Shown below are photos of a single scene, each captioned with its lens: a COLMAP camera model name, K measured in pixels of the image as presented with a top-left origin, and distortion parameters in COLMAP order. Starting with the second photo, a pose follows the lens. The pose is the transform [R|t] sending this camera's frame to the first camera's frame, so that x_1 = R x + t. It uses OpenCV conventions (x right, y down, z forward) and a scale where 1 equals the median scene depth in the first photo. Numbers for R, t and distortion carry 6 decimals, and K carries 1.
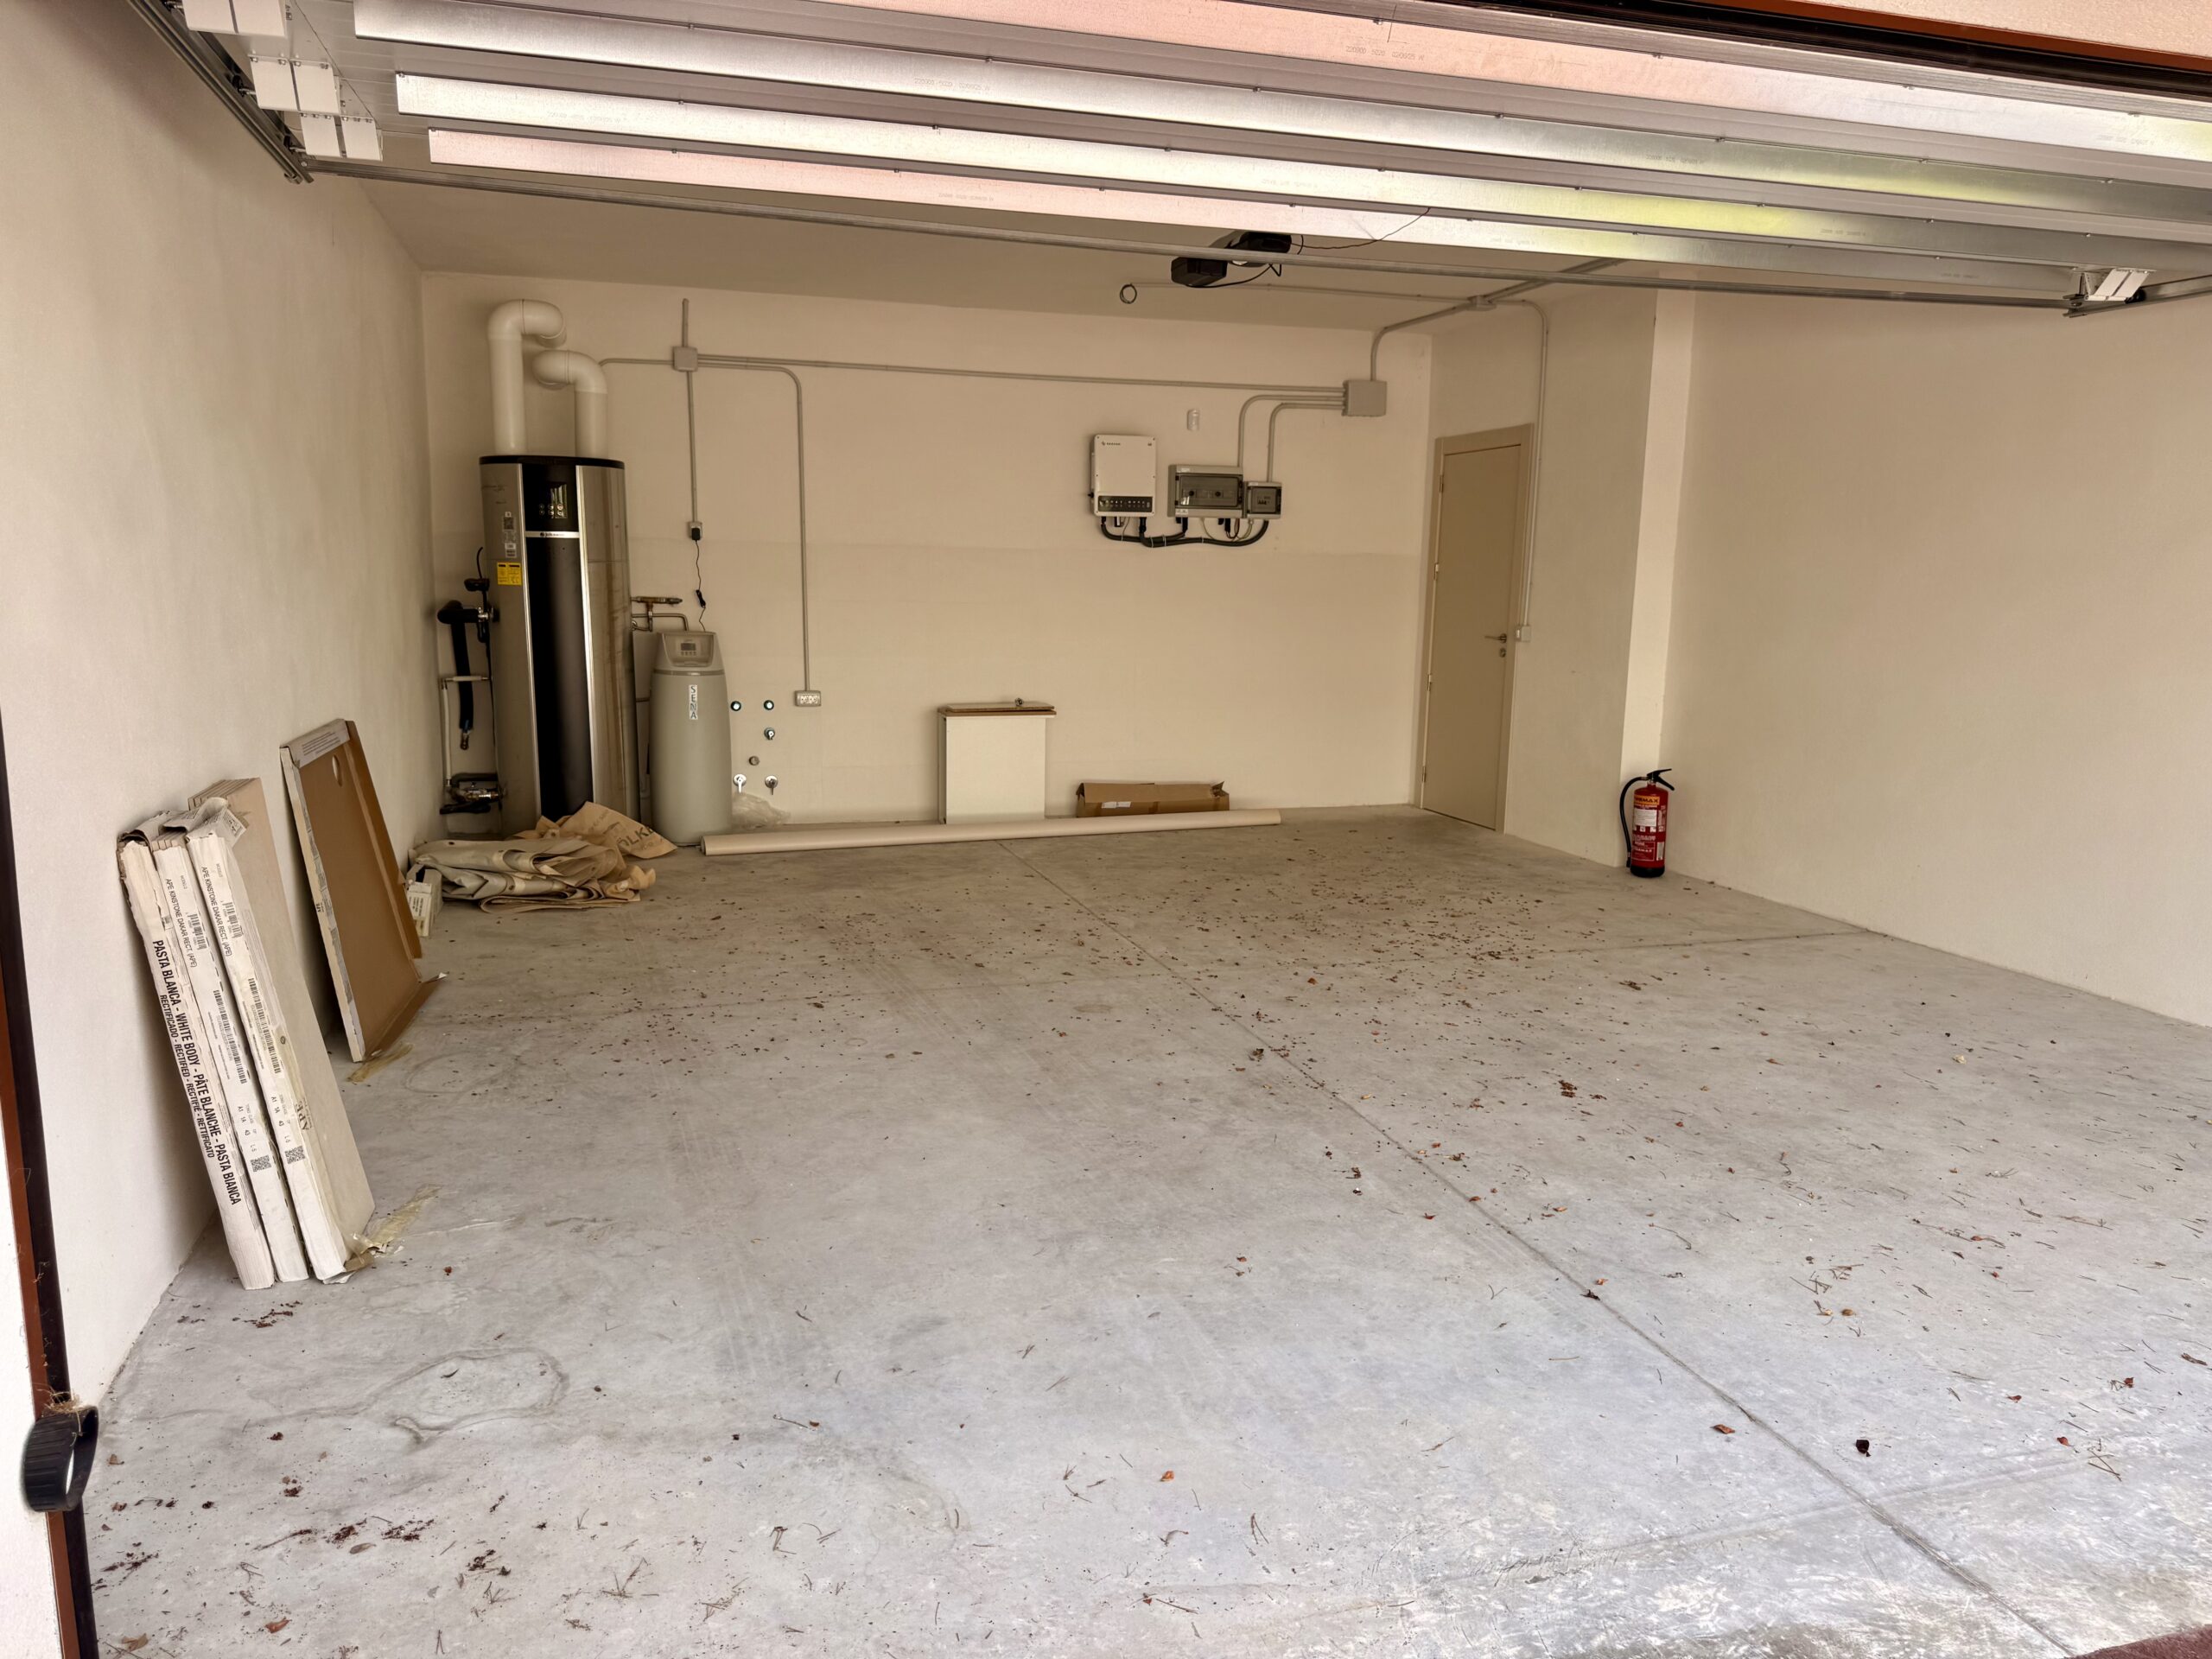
lens RADIAL K [[1545.9, 0, 1108.6], [0, 1545.9, 834.0], [0, 0, 1]] dist [0.037642, -0.041208]
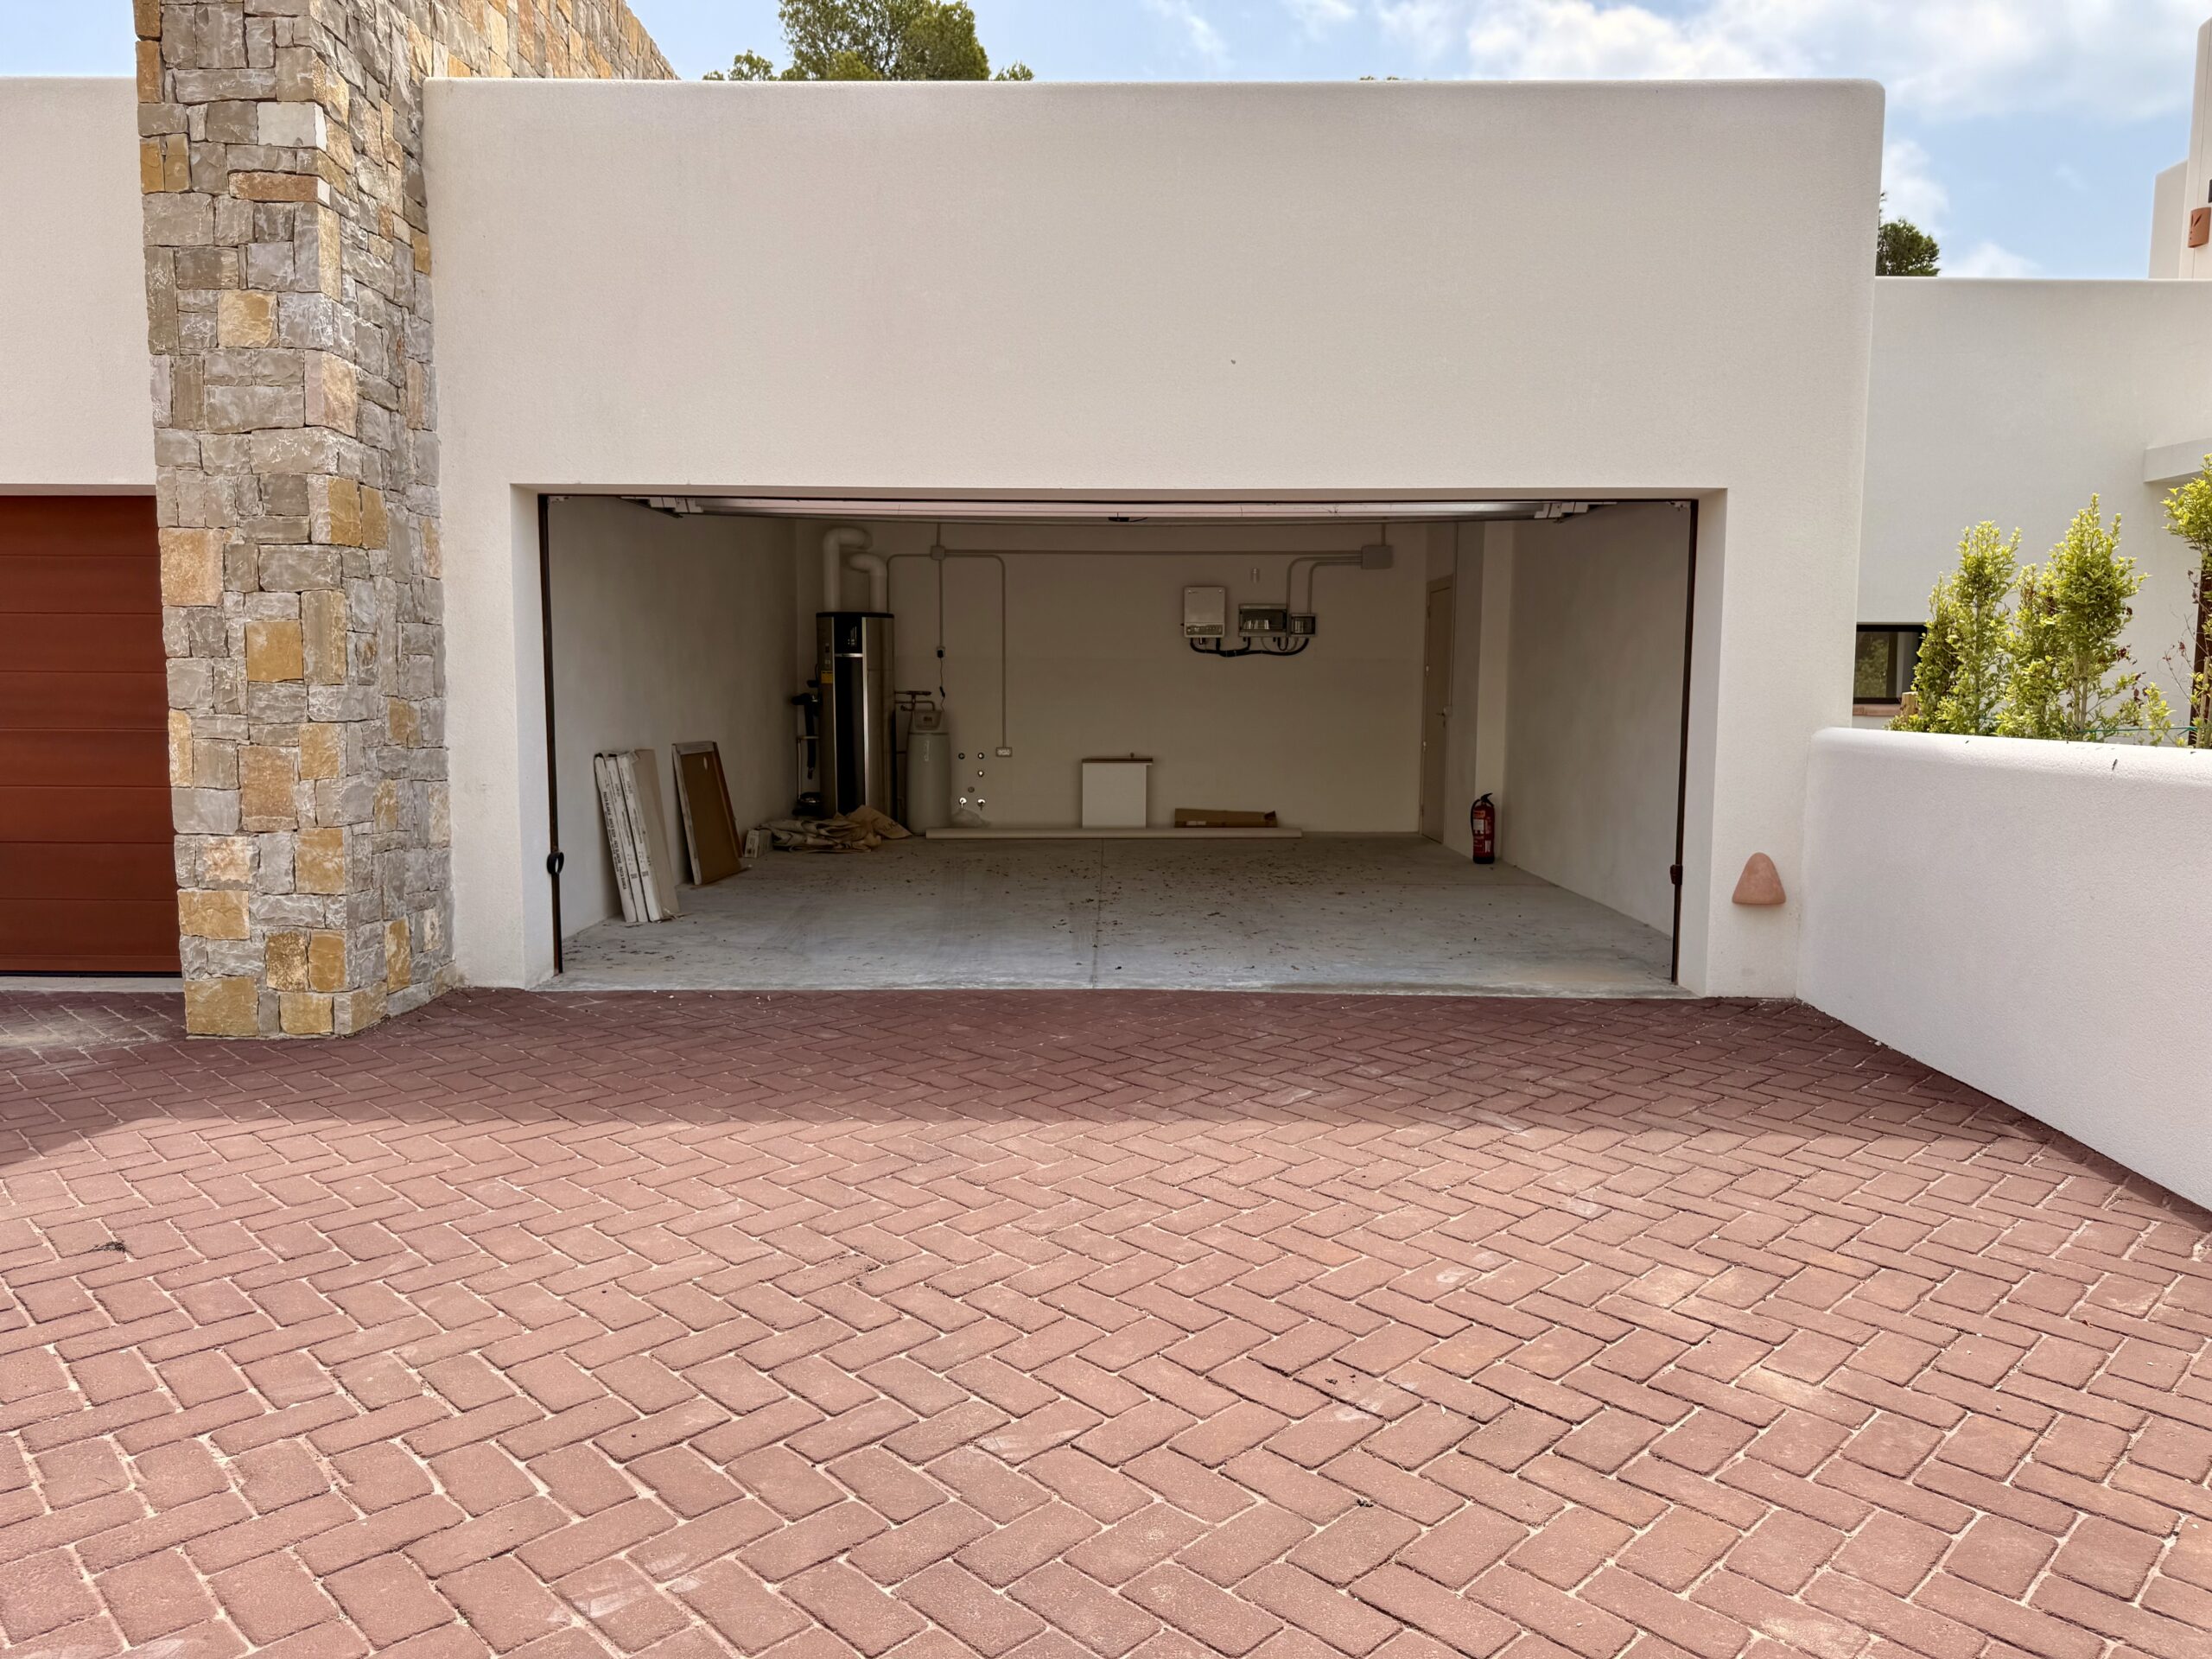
lens RADIAL K [[1545.9, 0, 1108.6], [0, 1545.9, 834.0], [0, 0, 1]] dist [0.037642, -0.041208]
pose [[0.953018, 0.018444, -0.302352, 0.441512], [-0.041078, 0.996793, -0.068672, 0.115866], [0.300116, 0.077866, 0.950719, -0.556949]]
